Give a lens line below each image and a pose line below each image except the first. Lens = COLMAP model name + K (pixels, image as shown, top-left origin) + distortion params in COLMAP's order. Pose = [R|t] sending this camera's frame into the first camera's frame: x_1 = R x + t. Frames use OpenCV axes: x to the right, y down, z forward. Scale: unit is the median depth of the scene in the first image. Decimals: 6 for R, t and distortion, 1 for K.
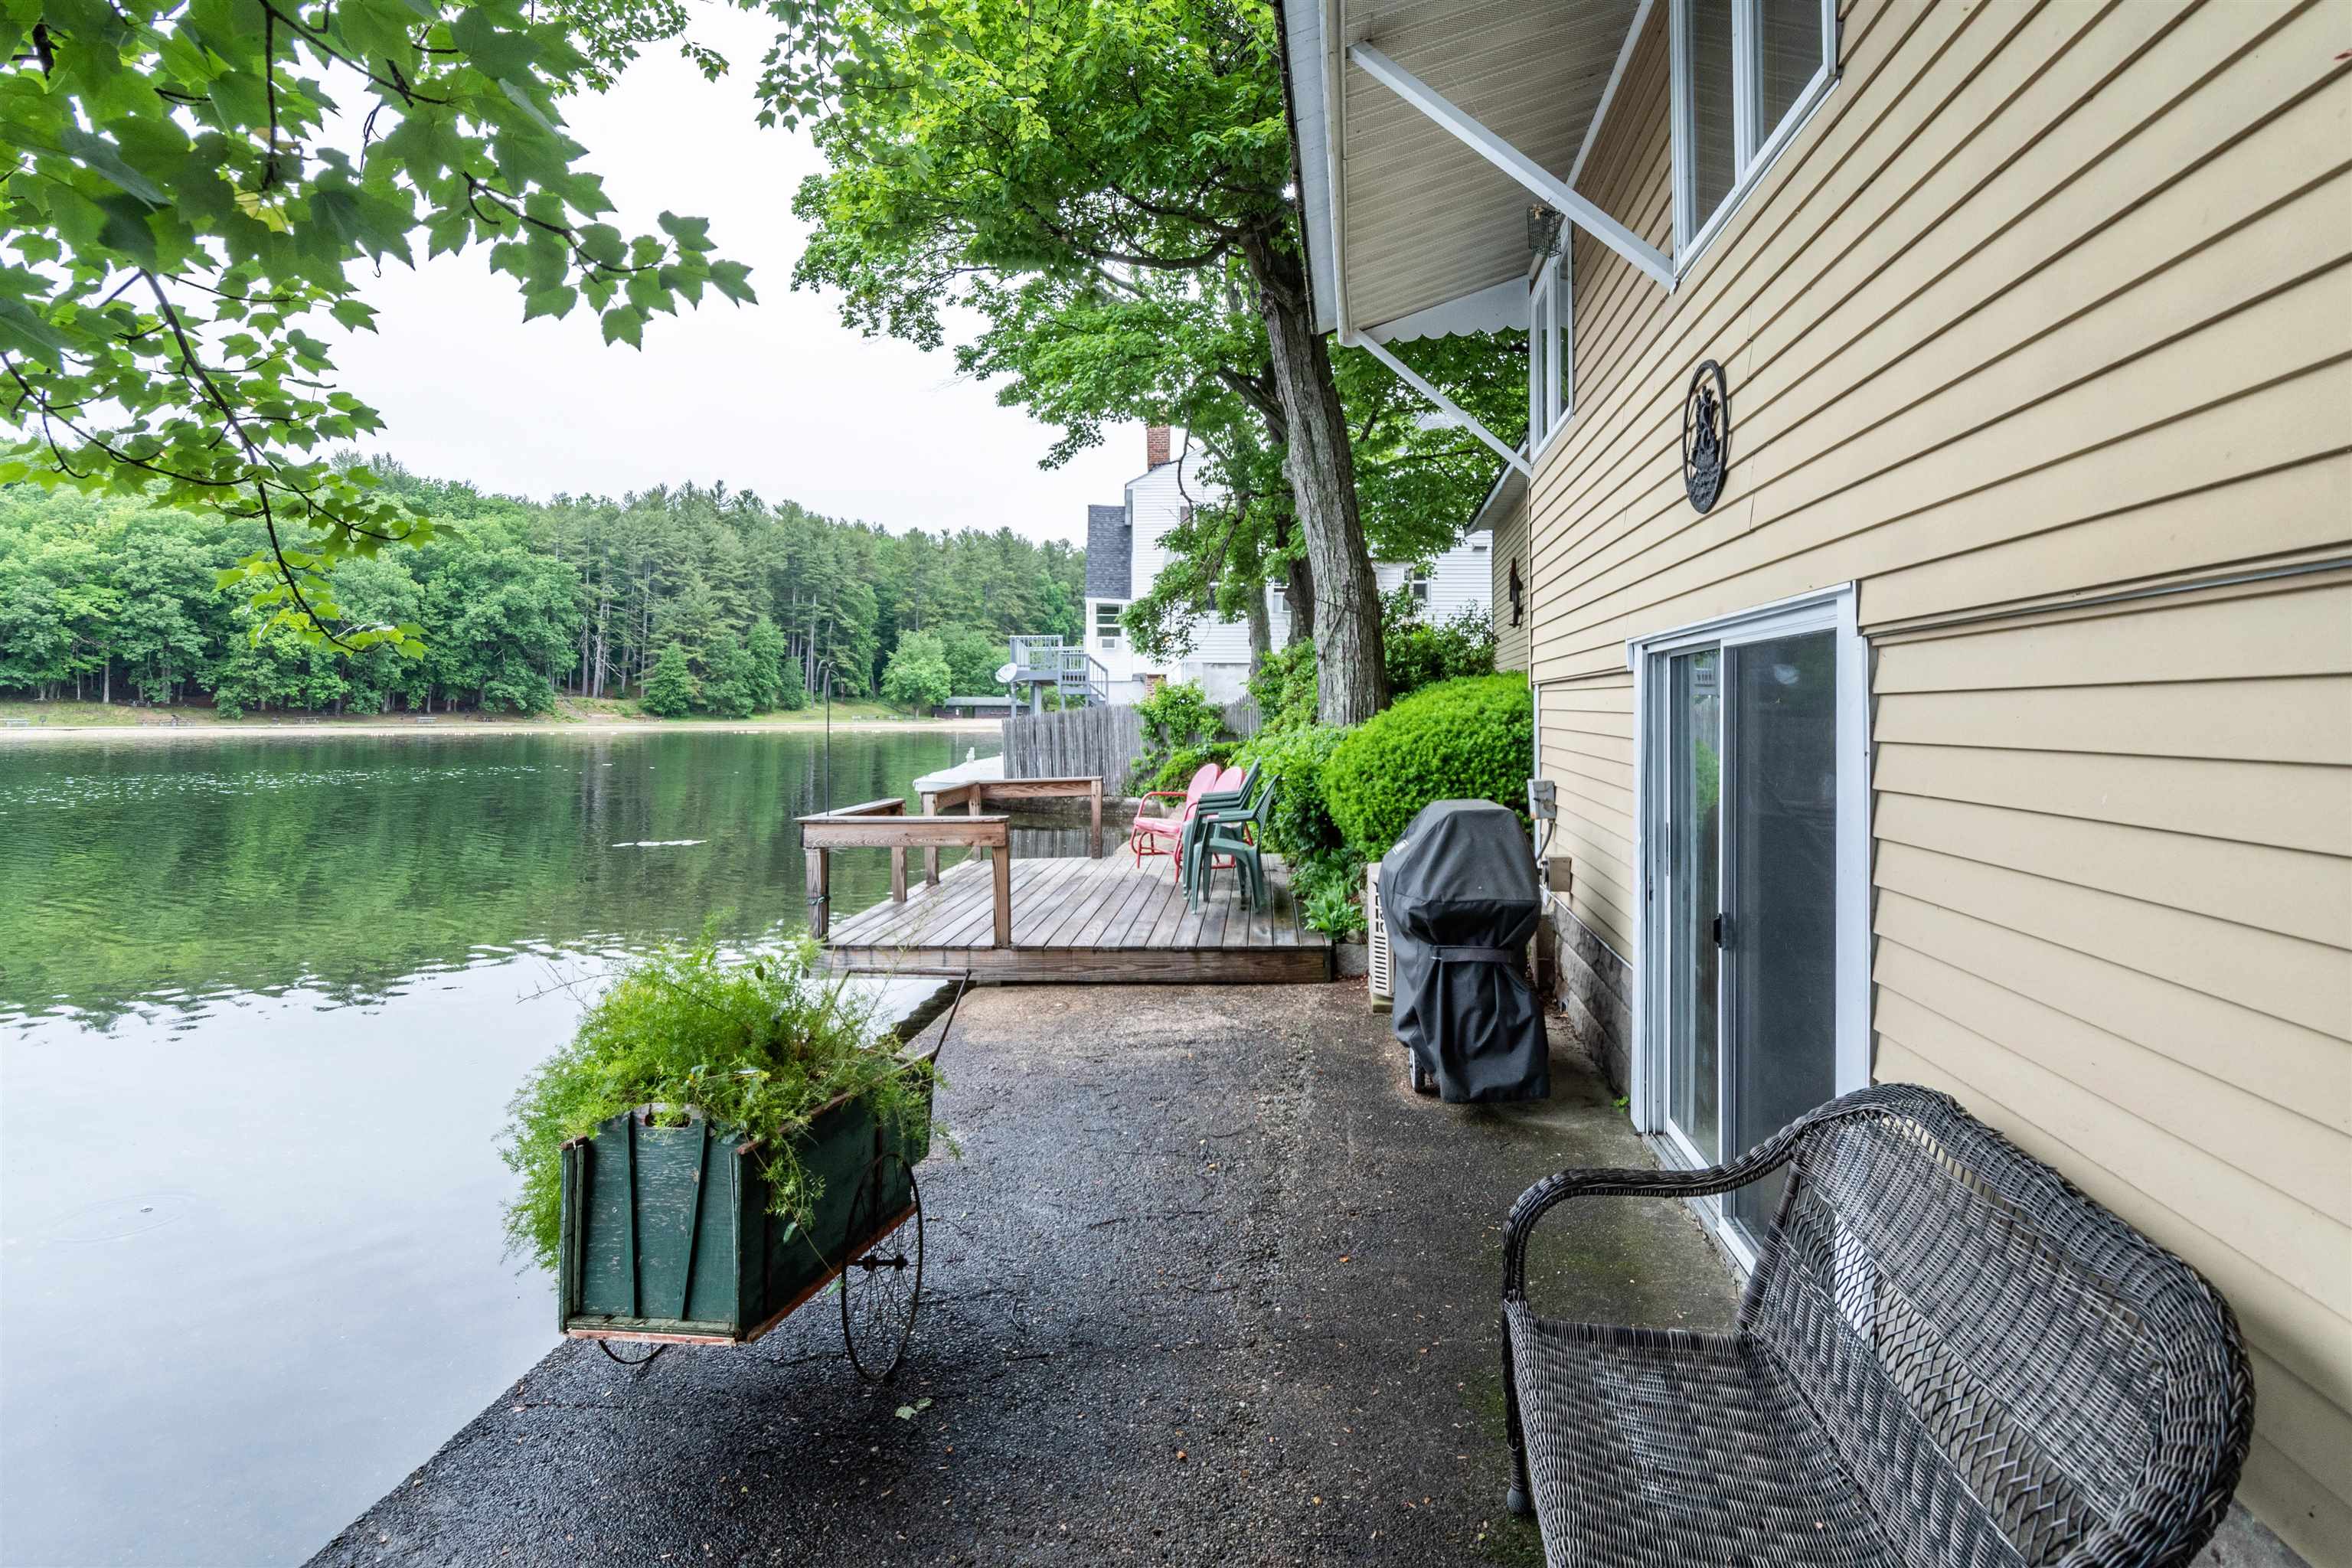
lens RADIAL K [[1277.1, 0, 1181.3], [0, 1277.1, 764.4], [0, 0, 1]] dist [0.002516, 0.002079]
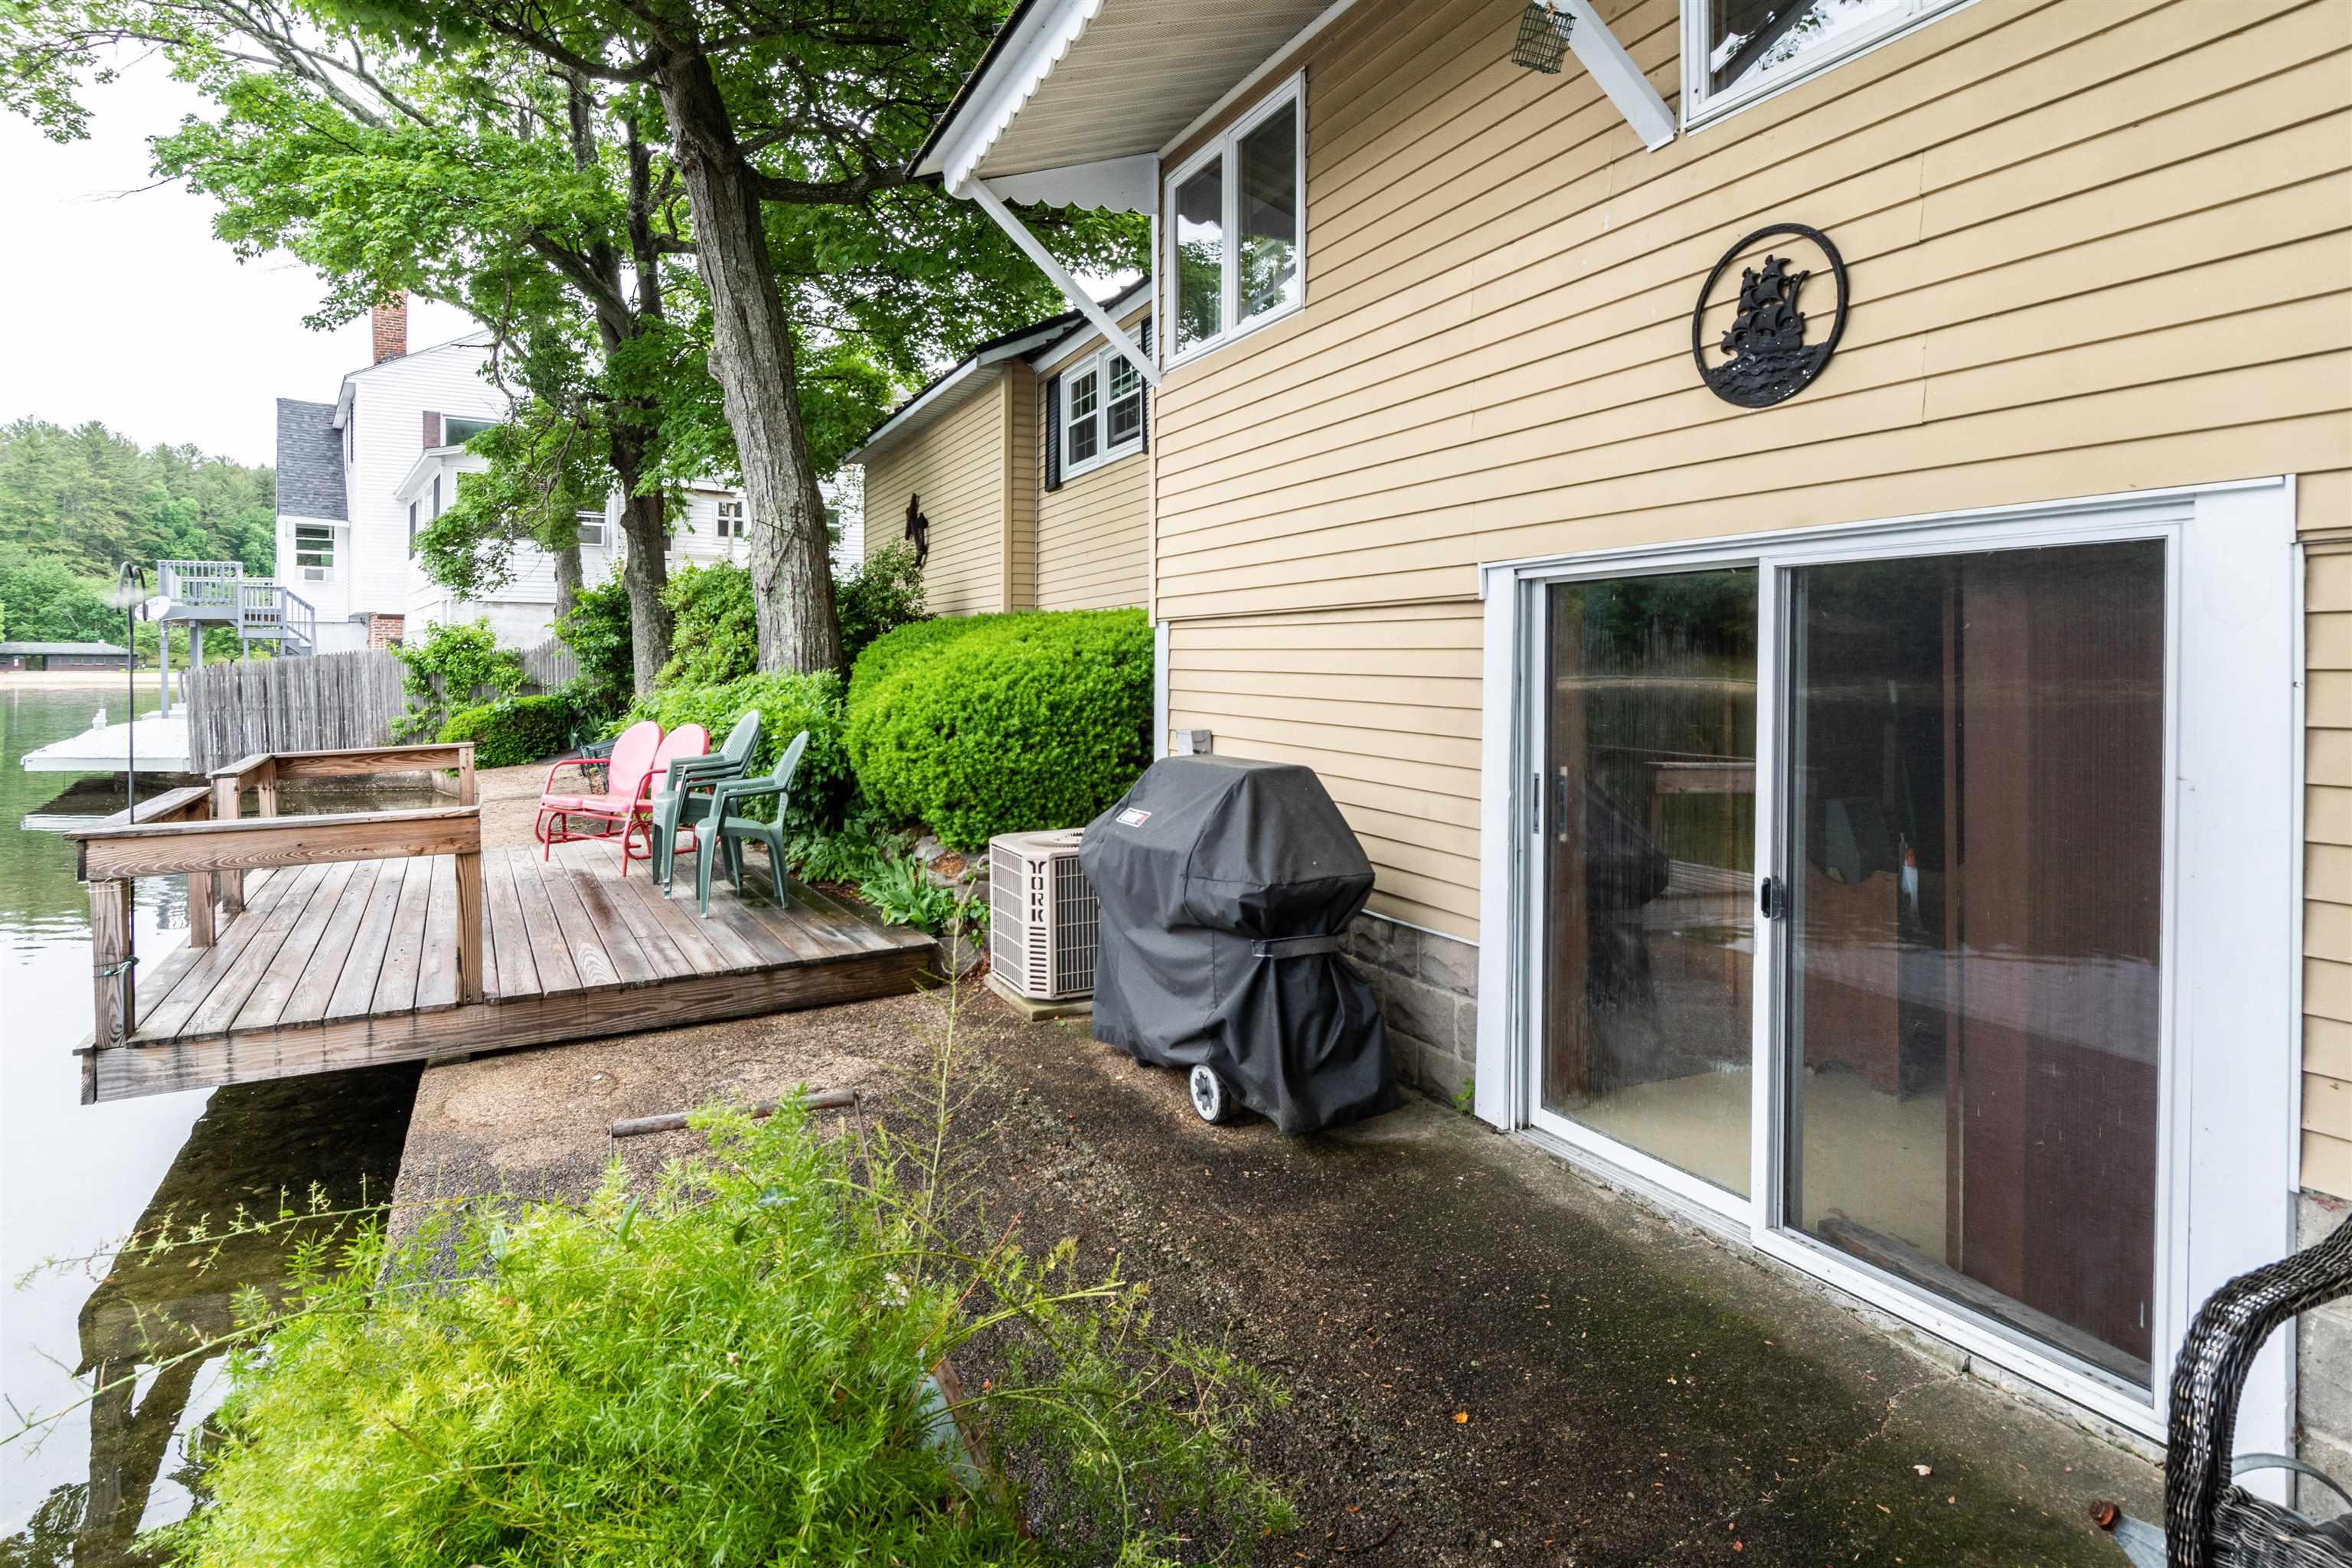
lens RADIAL K [[1277.1, 0, 1171.3], [0, 1277.1, 719.3], [0, 0, 1]] dist [0.002516, 0.002079]
pose [[0.847095, -0.025464, 0.530830, -0.112966], [0.023206, 0.999671, 0.010922, -0.002626], [-0.530934, 0.003067, 0.847408, 0.147541]]
